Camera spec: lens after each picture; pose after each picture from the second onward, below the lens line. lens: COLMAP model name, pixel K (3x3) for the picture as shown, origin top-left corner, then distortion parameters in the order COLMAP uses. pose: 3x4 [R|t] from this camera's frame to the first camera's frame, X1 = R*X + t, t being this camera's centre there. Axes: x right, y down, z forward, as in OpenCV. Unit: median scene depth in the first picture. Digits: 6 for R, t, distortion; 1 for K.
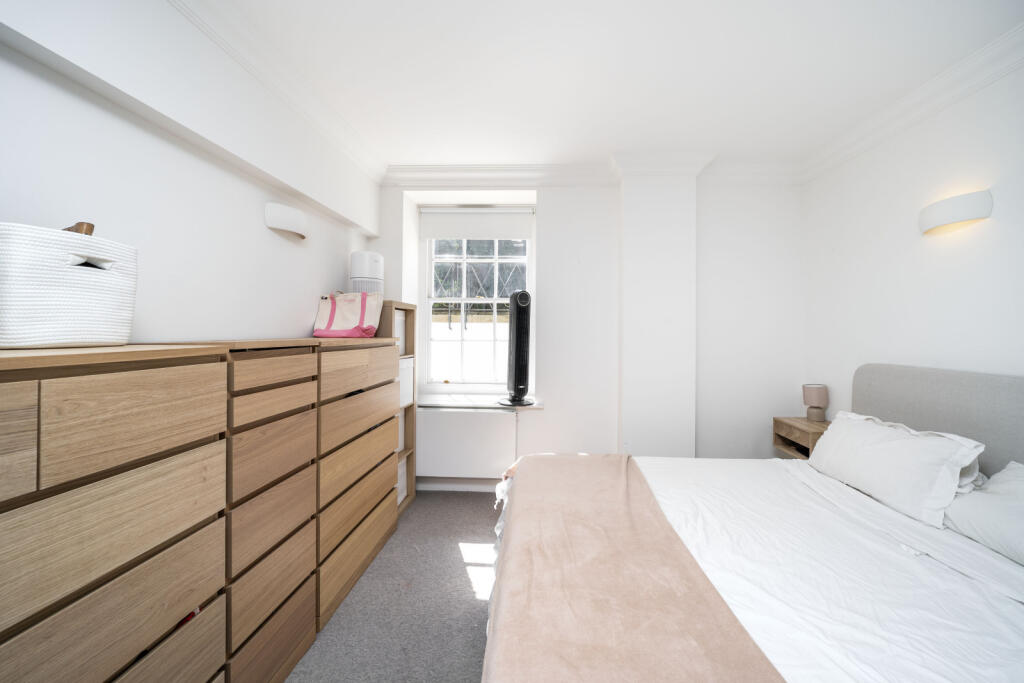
lens RADIAL K [[368.3, 0, 515.4], [0, 368.3, 327.9], [0, 0, 1]] dist [-0.002493, -0.000541]
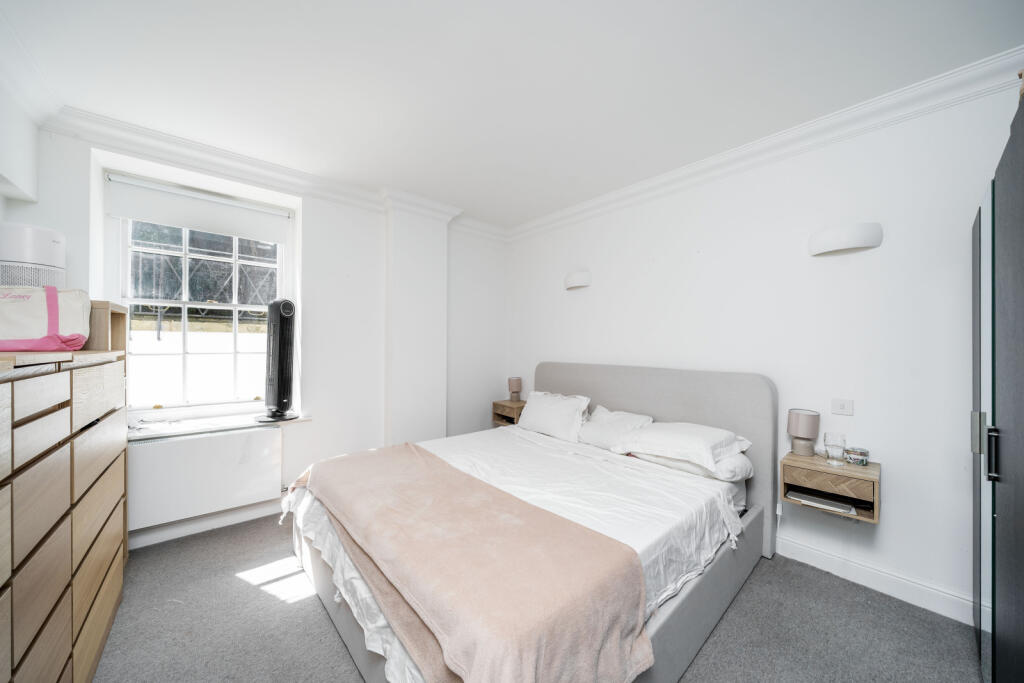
lens RADIAL K [[349.7, 0, 512.3], [0, 349.7, 342.4], [0, 0, 1]] dist [-0.000074, -0.000092]
pose [[0.741160, 0.001667, 0.671326, -0.169646], [-0.007455, 0.999956, 0.005748, -0.000560], [-0.671287, -0.009265, 0.741140, -0.073077]]
